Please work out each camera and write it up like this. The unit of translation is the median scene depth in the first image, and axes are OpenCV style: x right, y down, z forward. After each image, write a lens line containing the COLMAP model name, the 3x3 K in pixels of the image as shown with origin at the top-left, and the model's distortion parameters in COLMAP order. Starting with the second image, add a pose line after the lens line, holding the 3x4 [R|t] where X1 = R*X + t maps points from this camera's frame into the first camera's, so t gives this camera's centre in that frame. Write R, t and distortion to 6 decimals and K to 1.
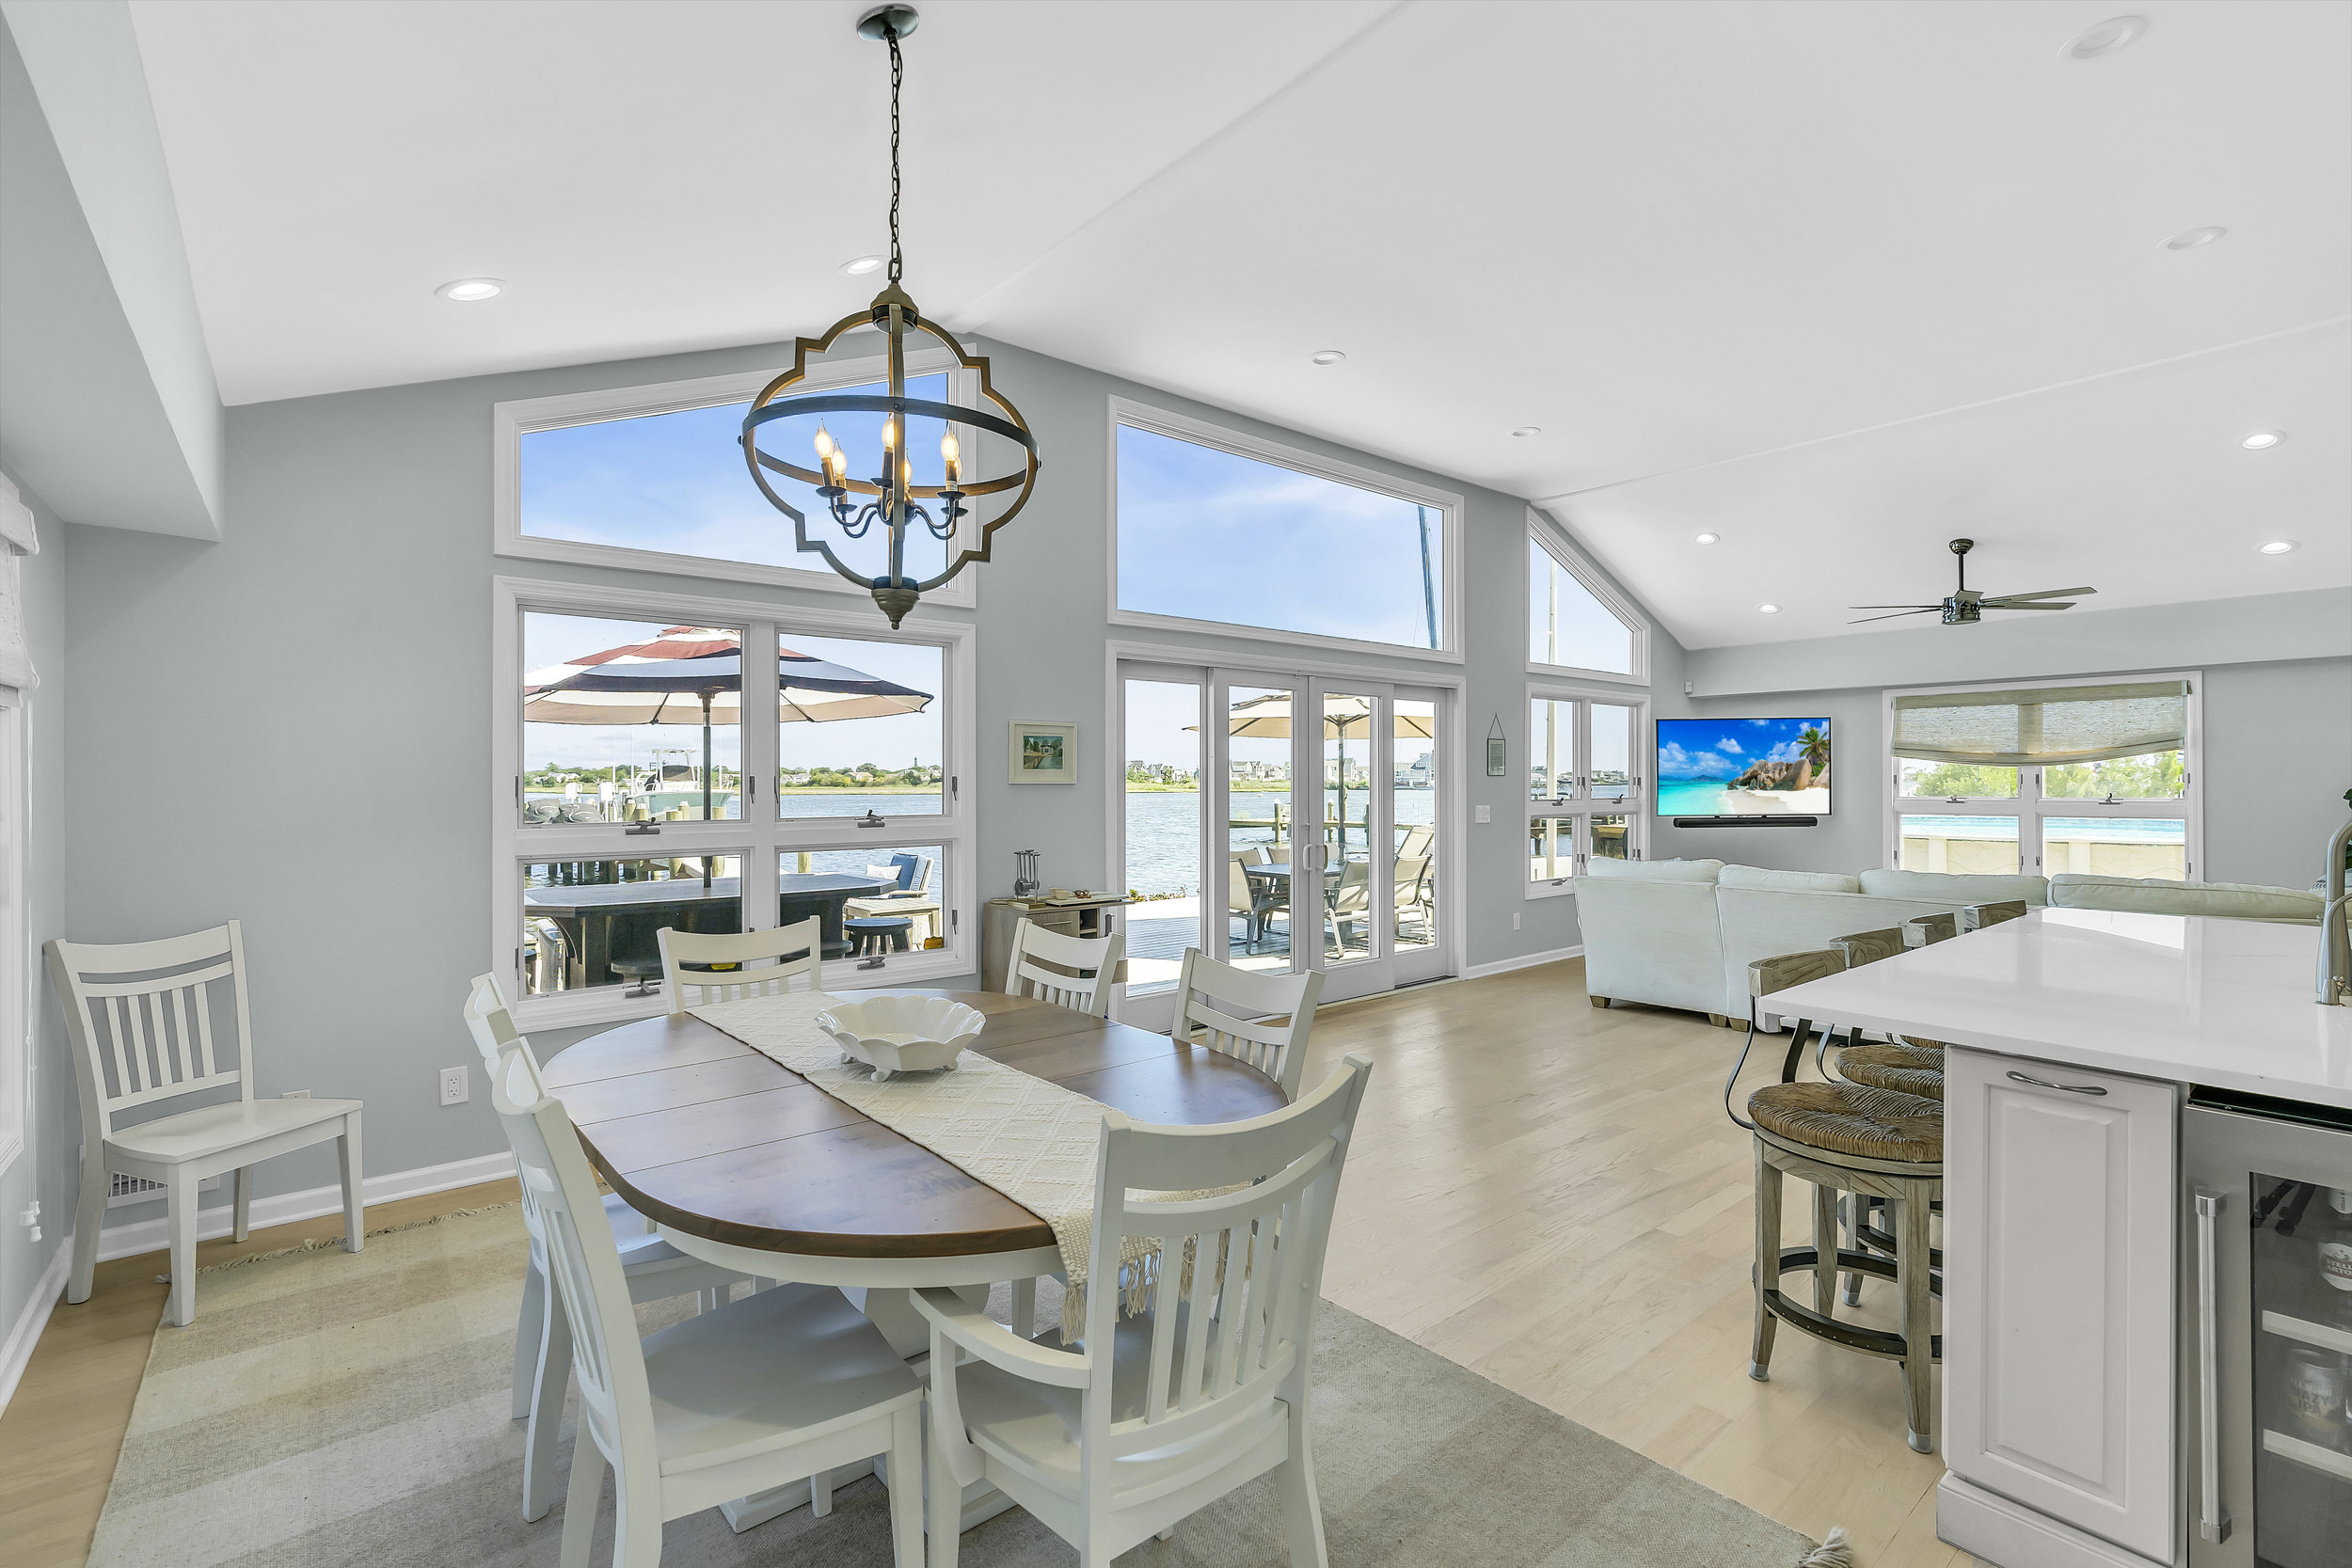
lens RADIAL K [[1068.6, 0, 1206.5], [0, 1068.6, 788.8], [0, 0, 1]] dist [-0.001059, 0.000026]
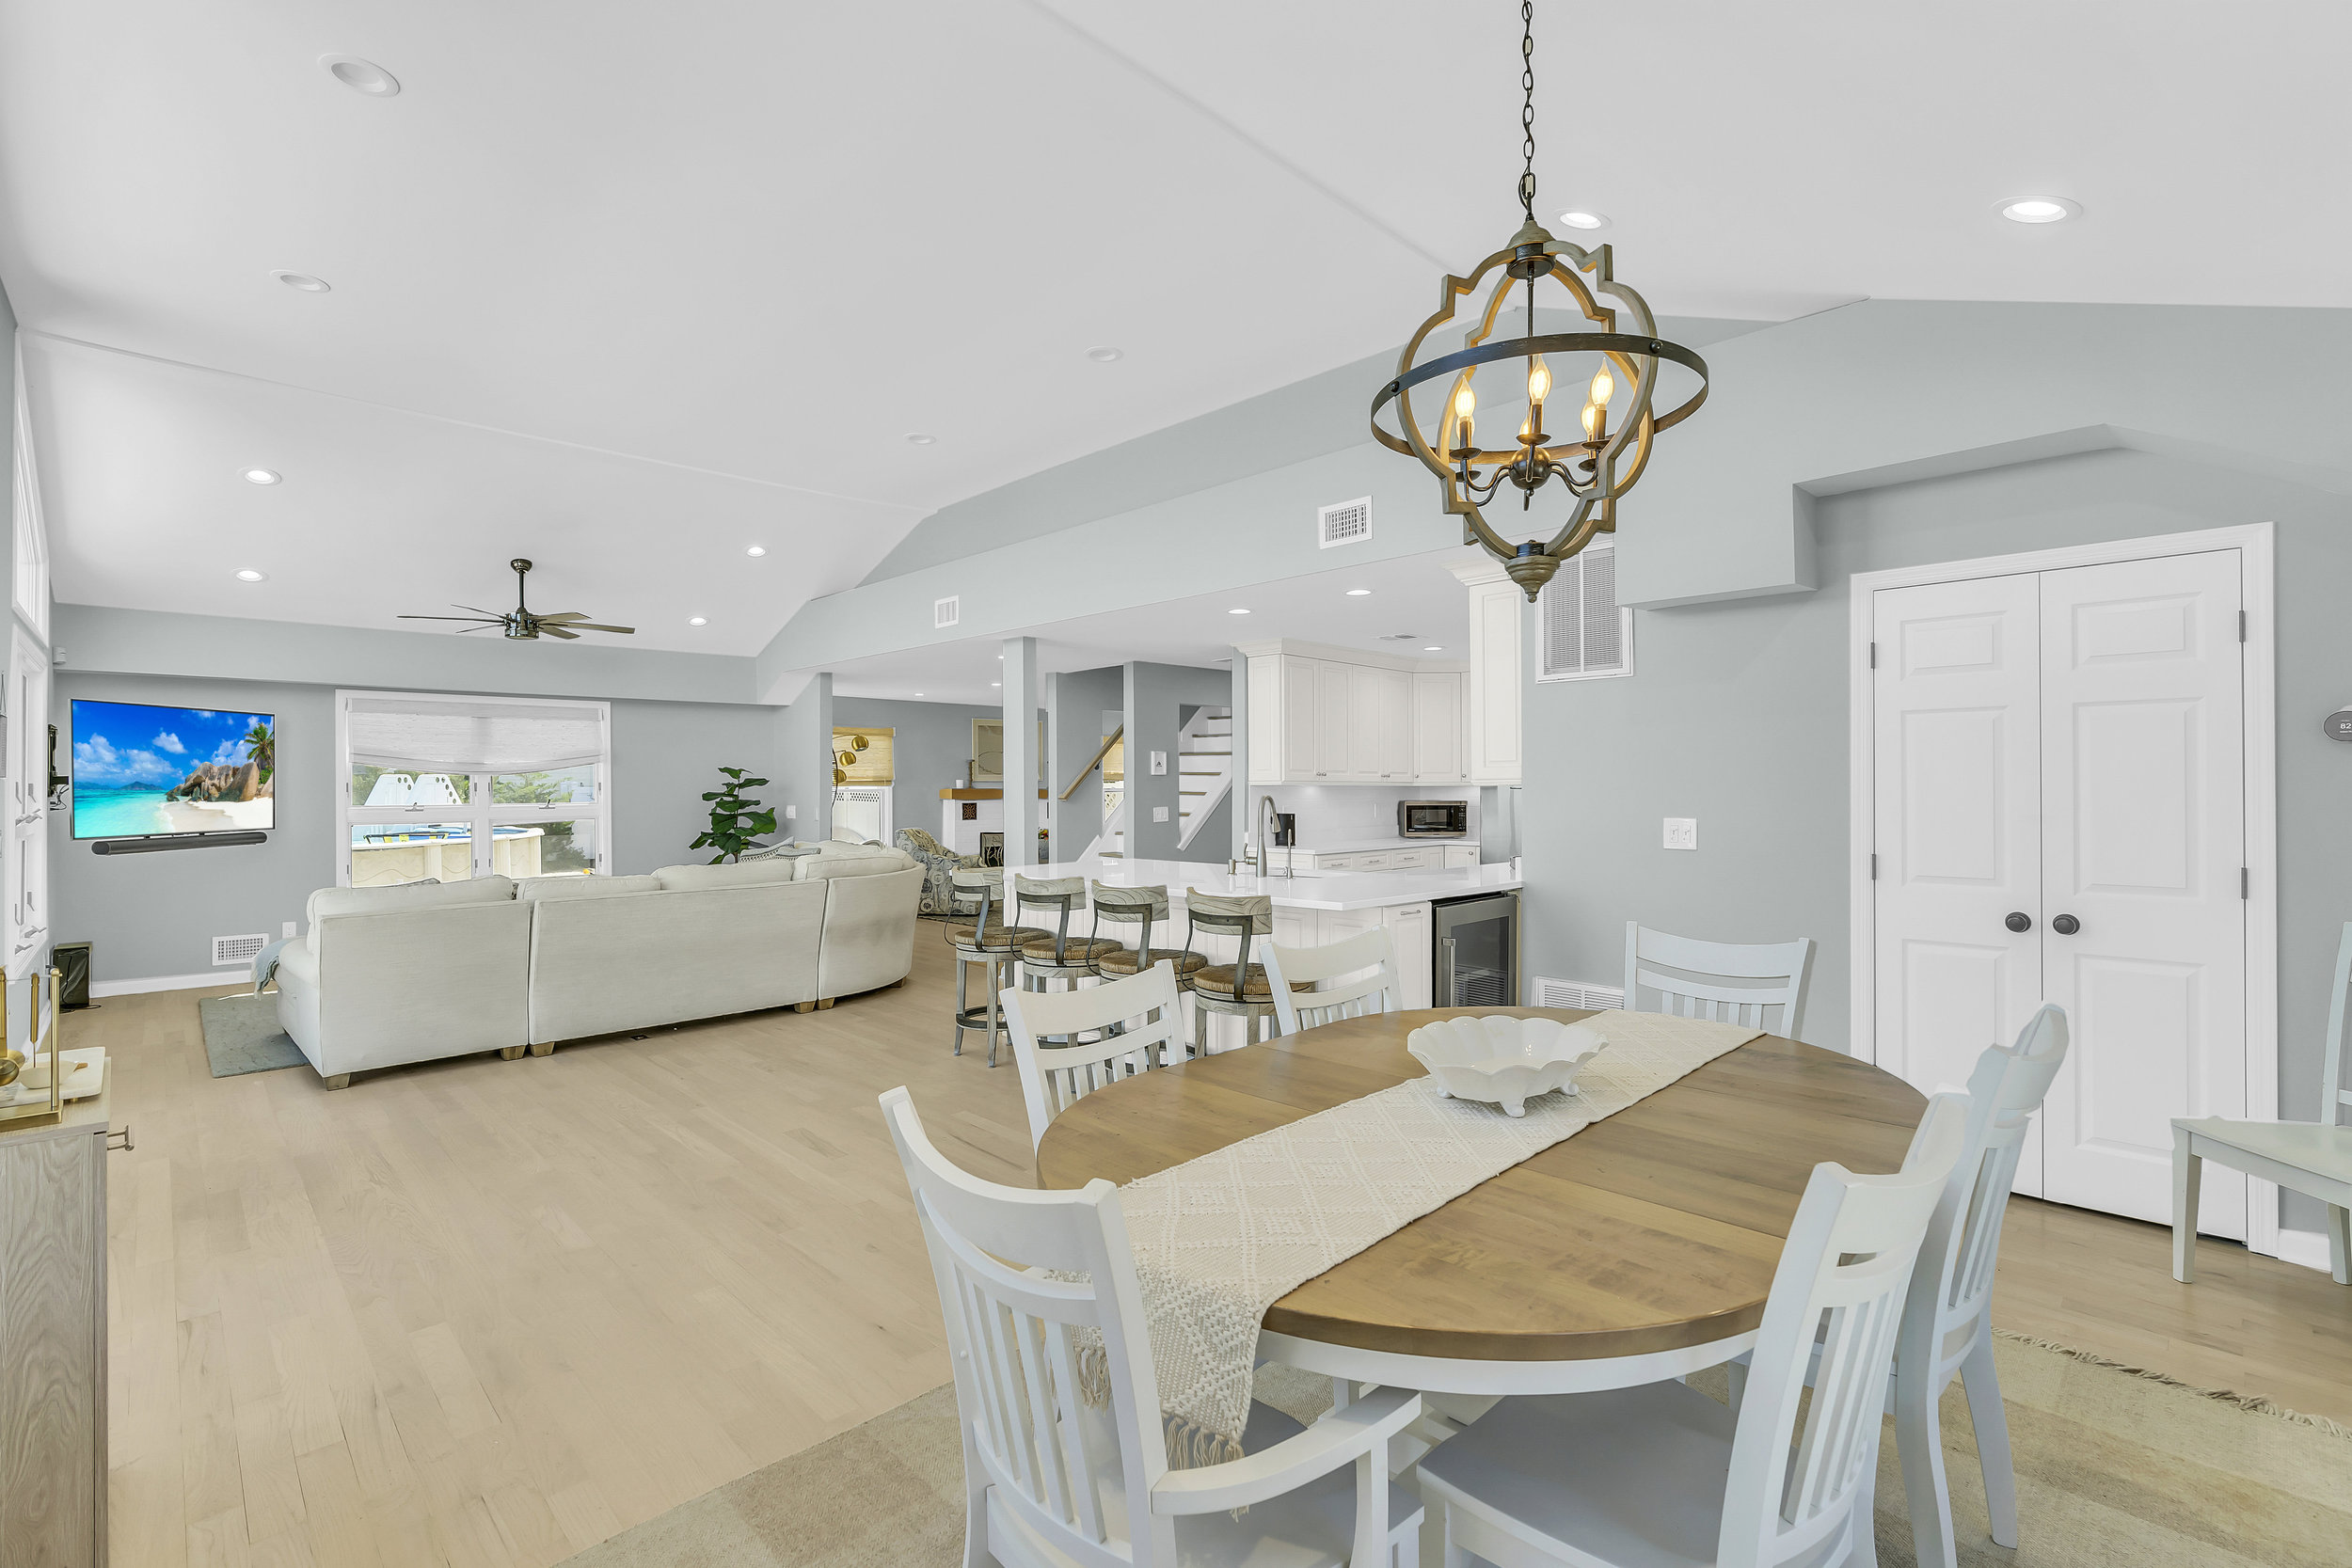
lens RADIAL K [[1047.4, 0, 1172.2], [0, 1047.4, 799.1], [0, 0, 1]] dist [-0.003950, -0.000484]
pose [[-0.061433, -0.011398, 0.998046, -0.330262], [0.010323, 0.999874, 0.012055, -0.002594], [-0.998058, 0.011044, -0.061308, 0.389782]]
